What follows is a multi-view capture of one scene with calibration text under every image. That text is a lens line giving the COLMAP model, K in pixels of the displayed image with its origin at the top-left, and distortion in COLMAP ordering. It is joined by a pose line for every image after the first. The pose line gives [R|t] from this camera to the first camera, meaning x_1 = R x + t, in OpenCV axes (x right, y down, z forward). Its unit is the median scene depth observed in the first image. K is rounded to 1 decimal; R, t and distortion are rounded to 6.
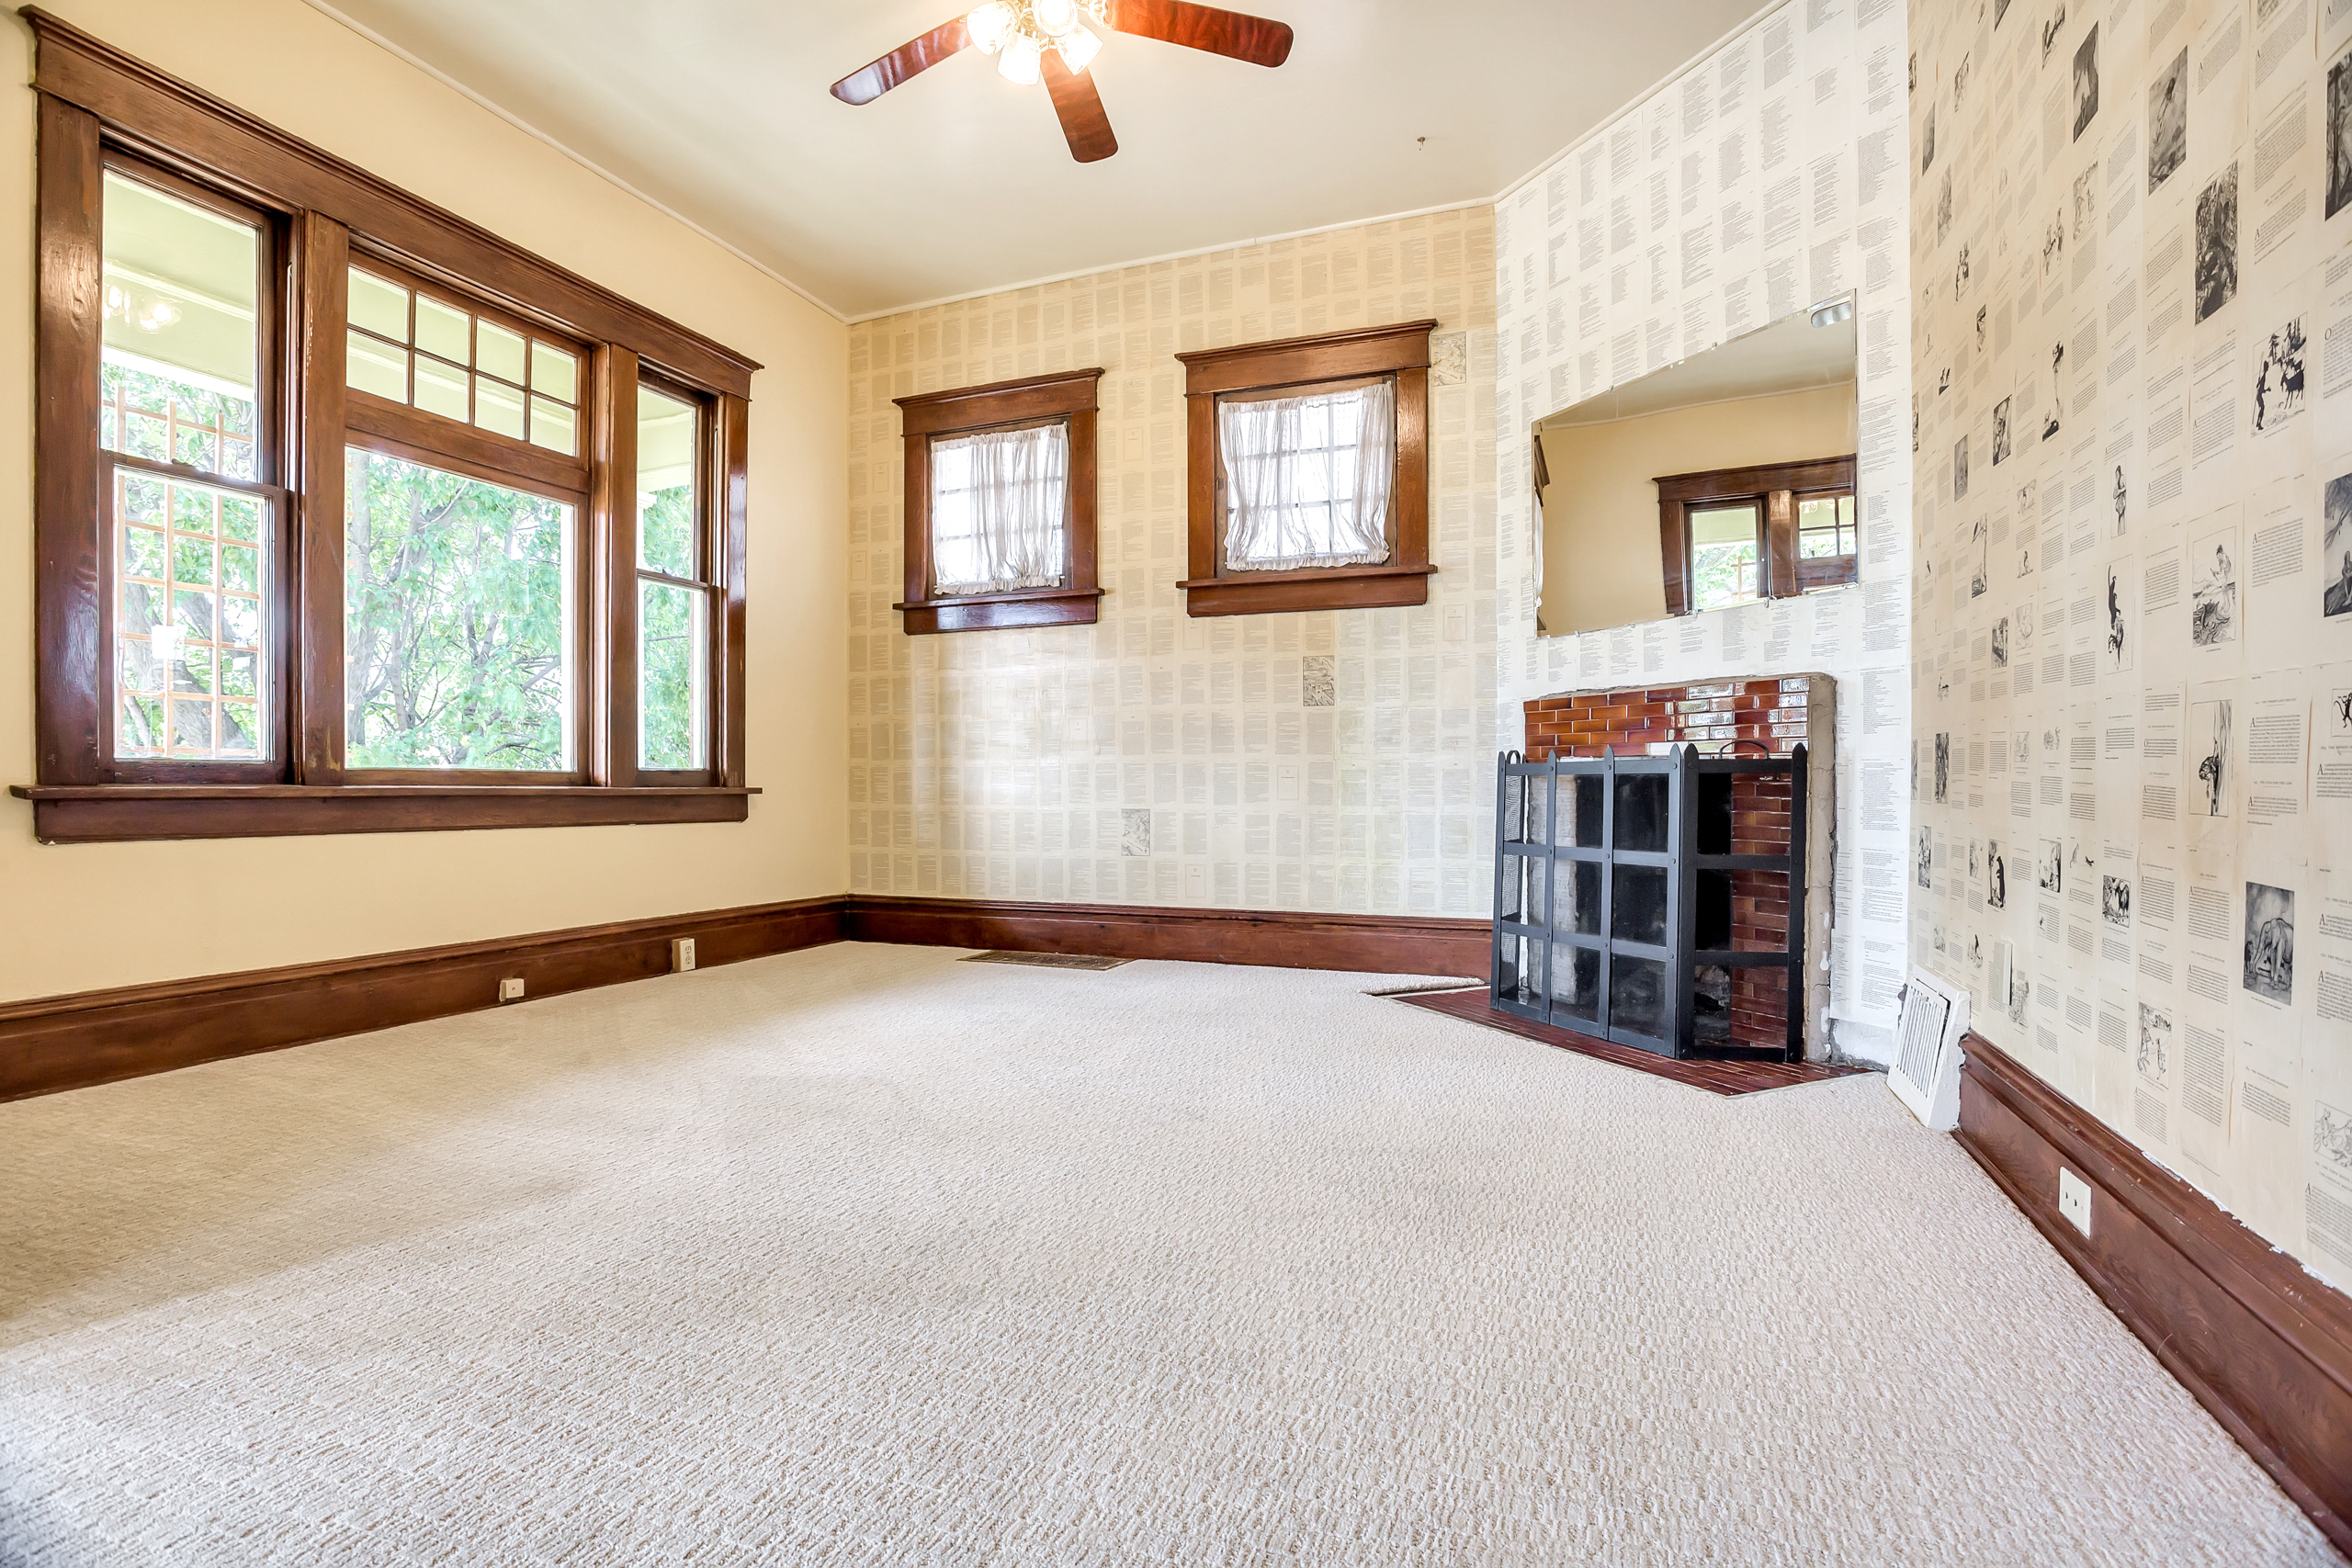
lens RADIAL K [[1217.3, 0, 1169.8], [0, 1217.3, 794.9], [0, 0, 1]] dist [-0.086278, 0.053501]
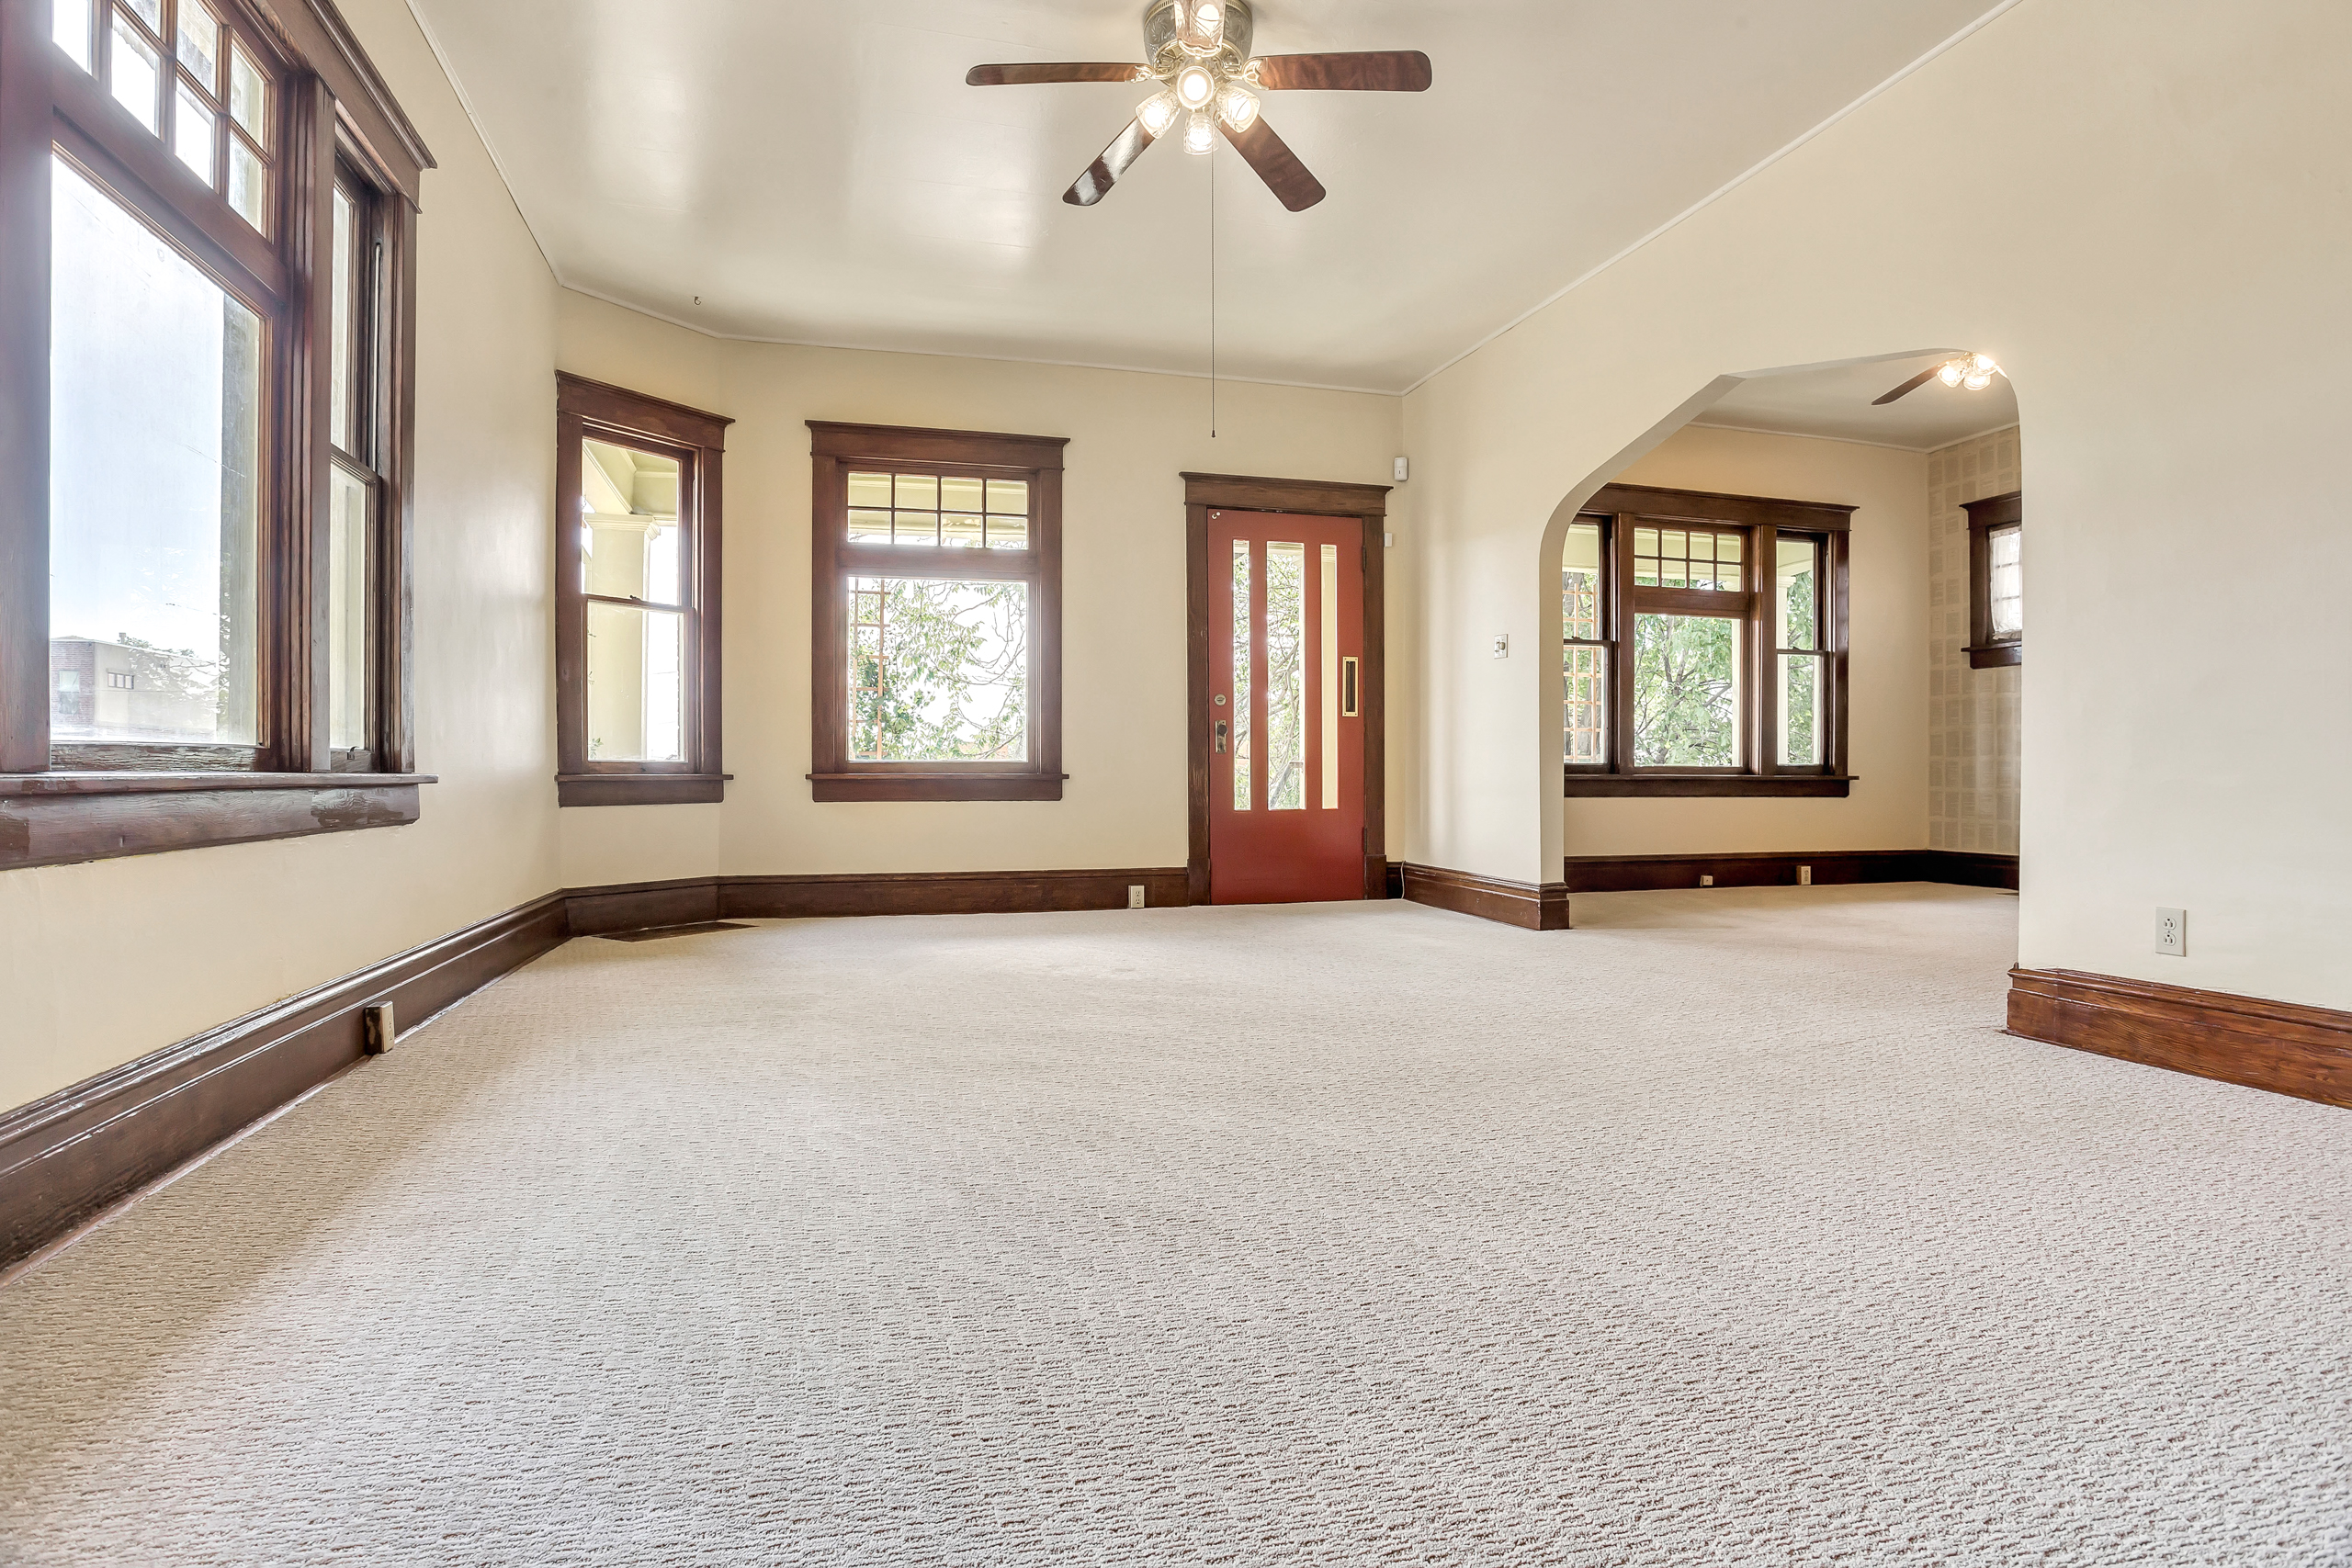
lens RADIAL K [[1217.3, 0, 1169.8], [0, 1217.3, 794.9], [0, 0, 1]] dist [-0.086278, 0.053501]
pose [[0.614482, 0.014414, -0.788799, 0.339673], [-0.005300, 0.999886, 0.014143, 0.001524], [0.788913, -0.004510, 0.614488, -0.674988]]
